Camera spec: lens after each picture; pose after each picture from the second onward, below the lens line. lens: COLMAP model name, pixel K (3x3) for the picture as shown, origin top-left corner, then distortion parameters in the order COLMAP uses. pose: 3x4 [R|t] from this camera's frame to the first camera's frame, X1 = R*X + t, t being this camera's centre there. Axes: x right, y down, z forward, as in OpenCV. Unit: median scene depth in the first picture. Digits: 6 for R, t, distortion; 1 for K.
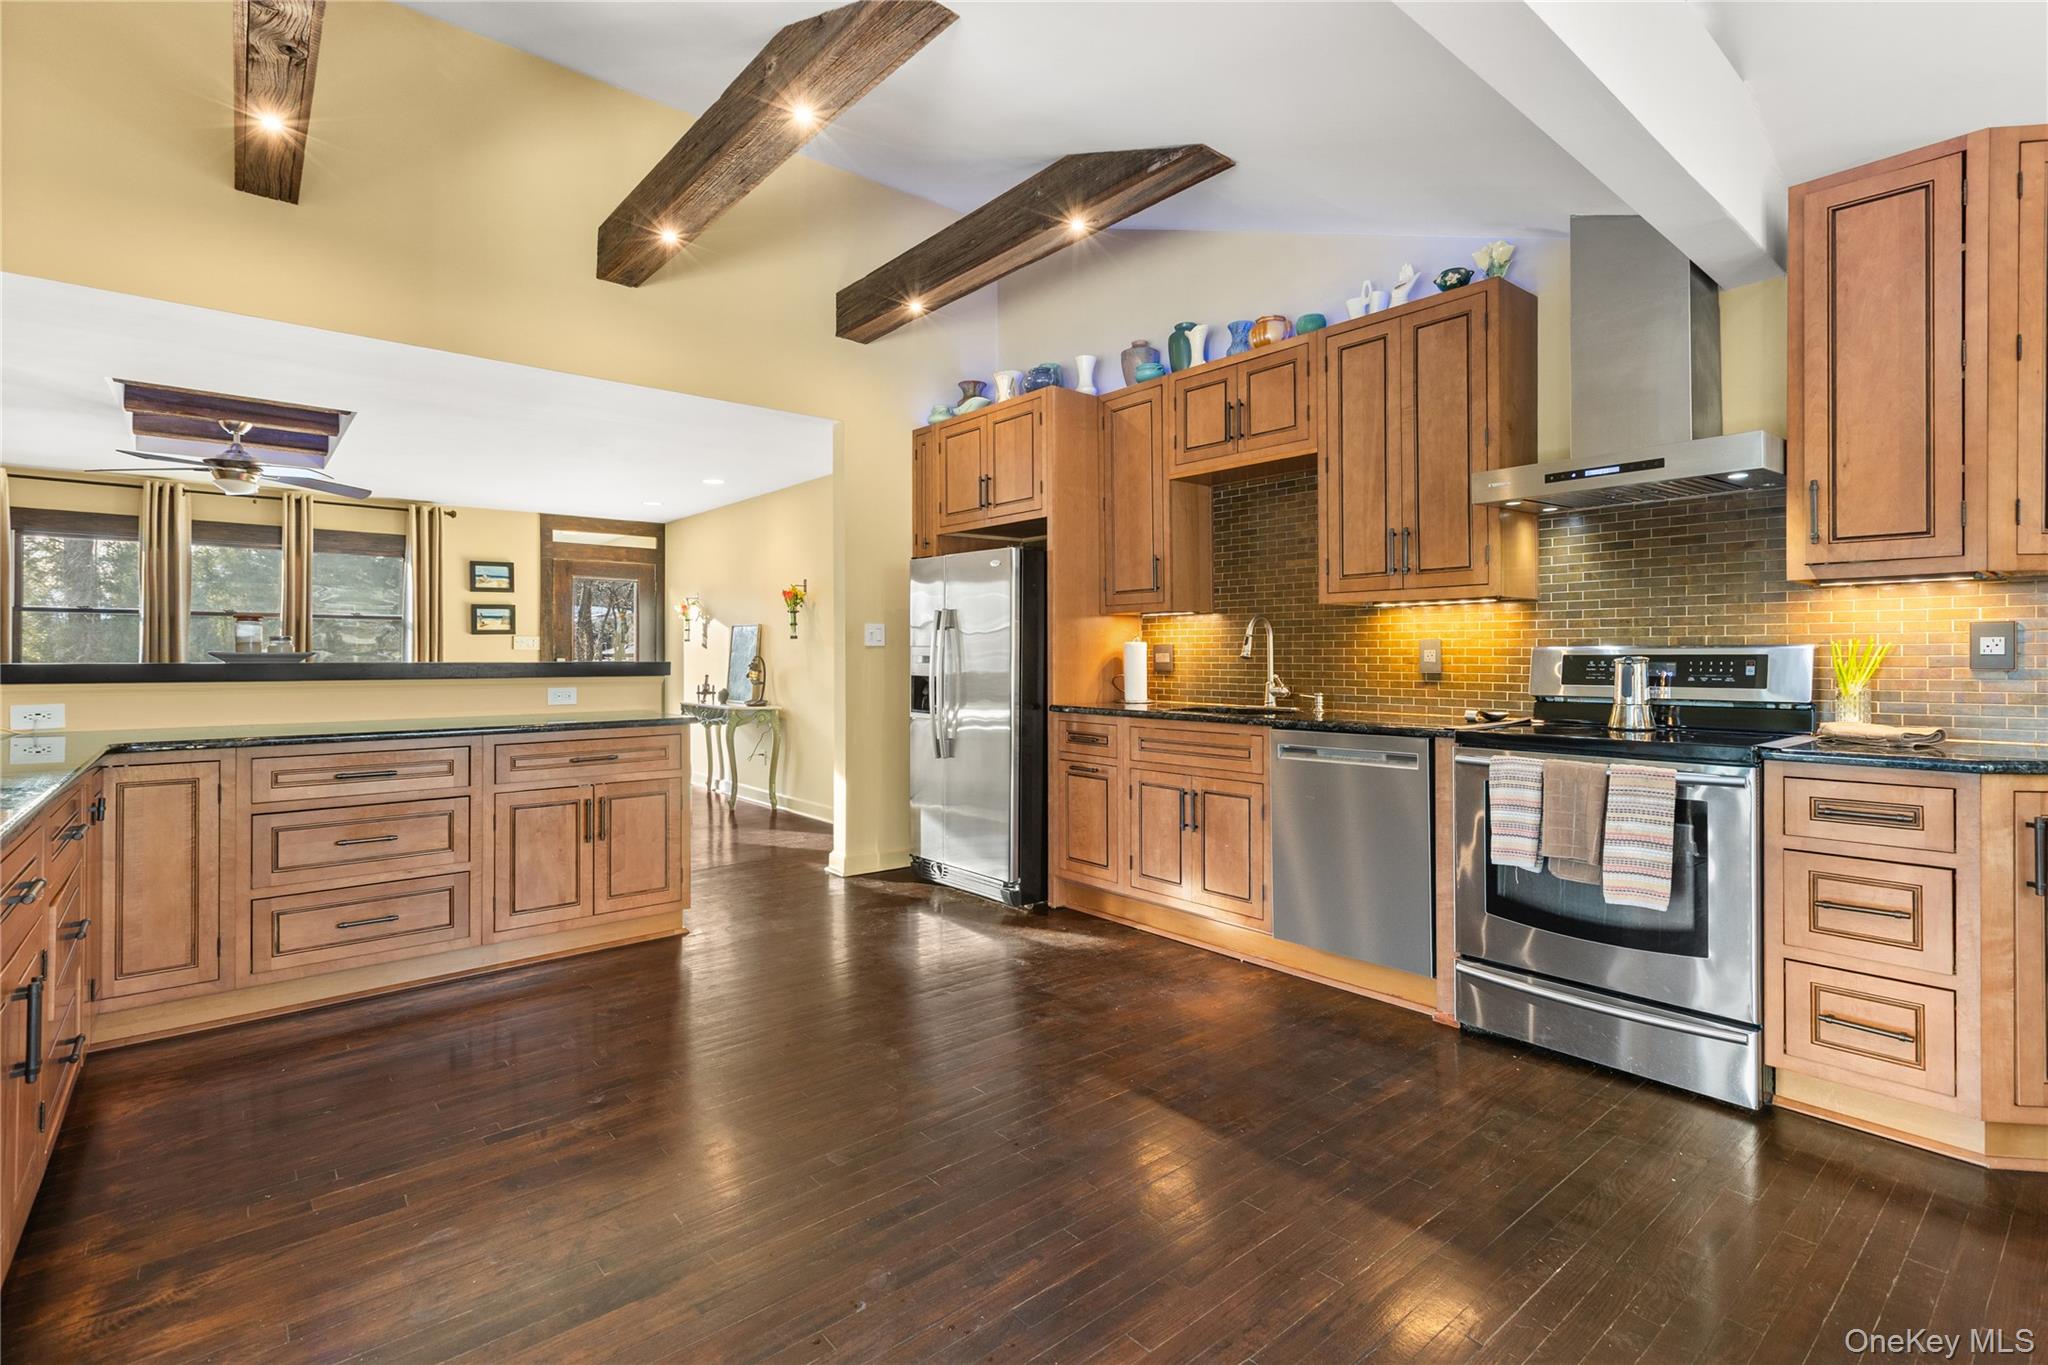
lens RADIAL K [[950.6, 0, 1019.9], [0, 950.6, 656.3], [0, 0, 1]] dist [0.001505, -0.000078]
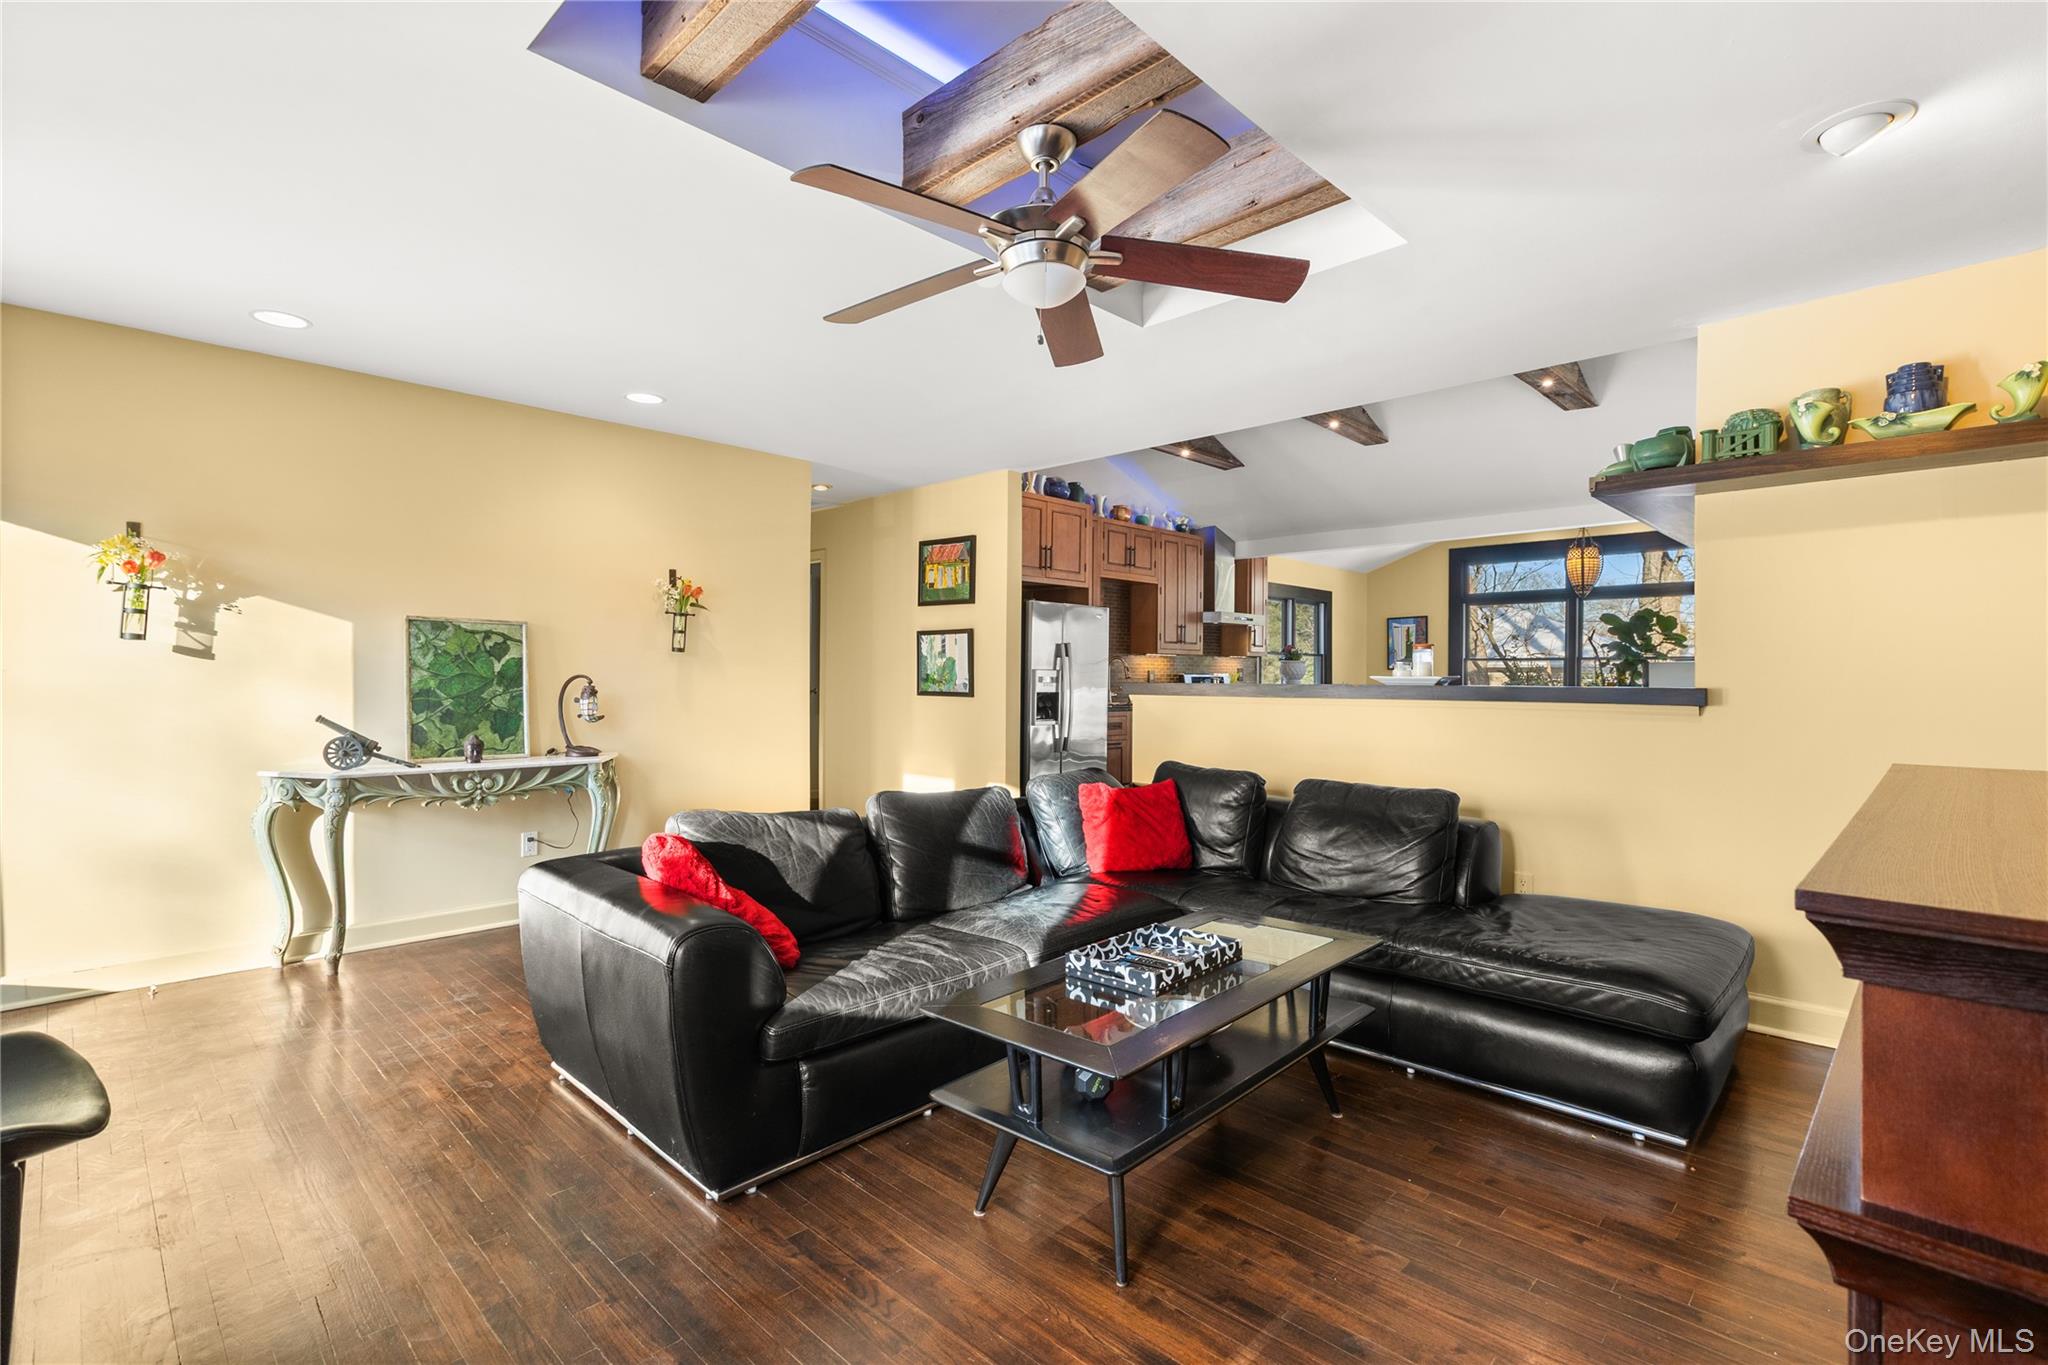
lens RADIAL K [[950.6, 0, 1003.6], [0, 950.6, 670.3], [0, 0, 1]] dist [0.001505, -0.000078]
pose [[-0.090705, 0.002389, 0.995875, -2.240782], [-0.006050, 0.999977, -0.002950, -0.009320], [-0.995859, -0.006292, -0.090689, 1.889975]]
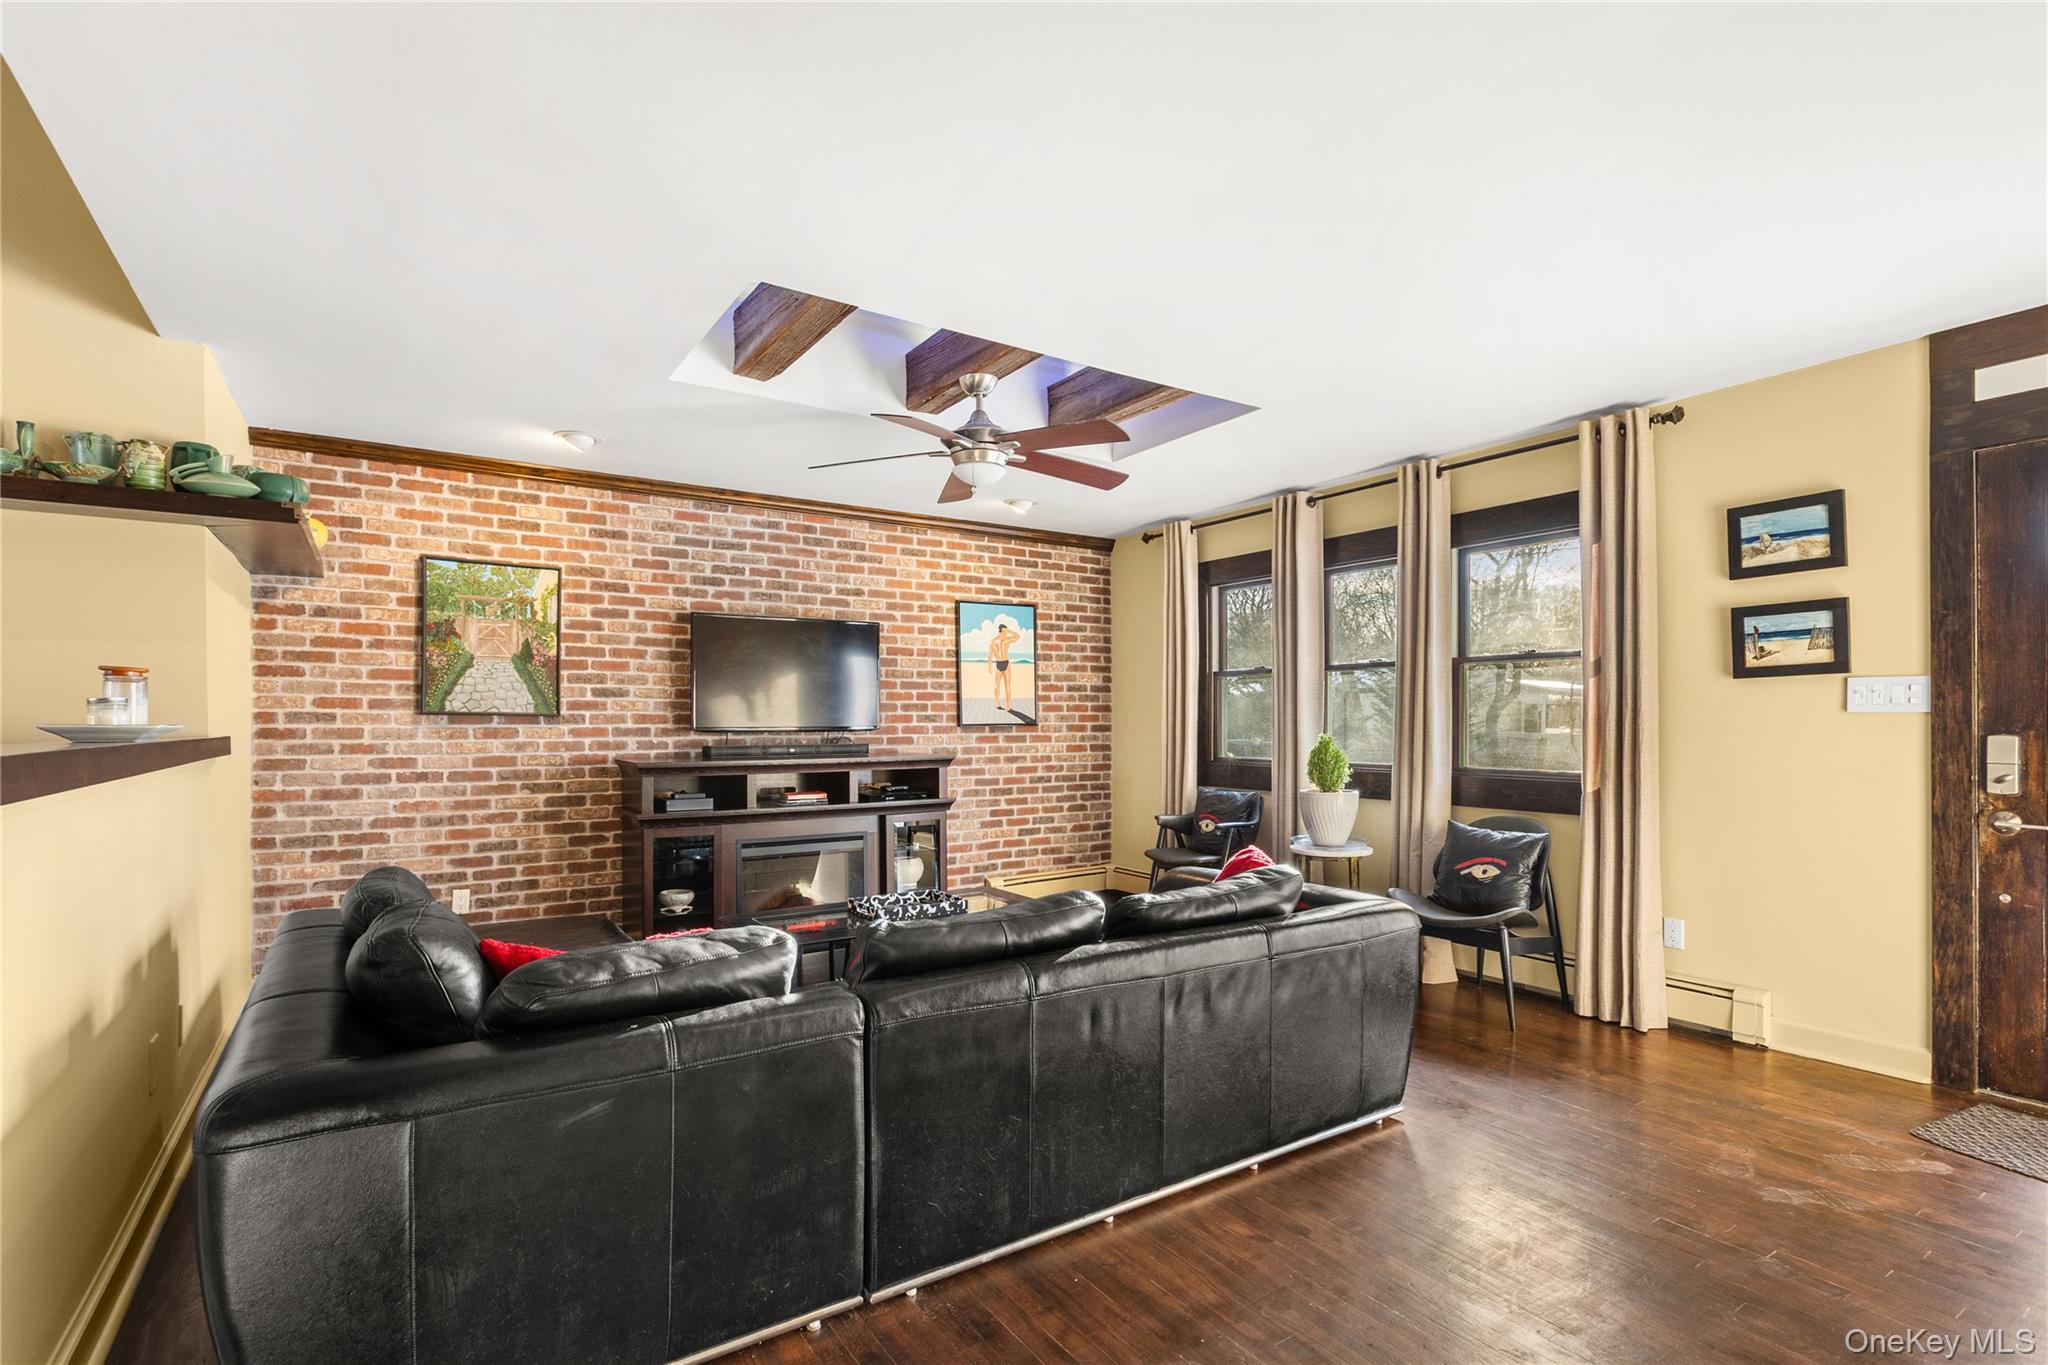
lens RADIAL K [[950.6, 0, 1030.7], [0, 950.6, 715.6], [0, 0, 1]] dist [0.001505, -0.000078]
pose [[-0.096207, -0.011074, -0.995300, -0.326910], [0.002817, 0.999931, -0.011398, -0.006077], [0.995357, -0.003901, -0.096169, 2.054815]]
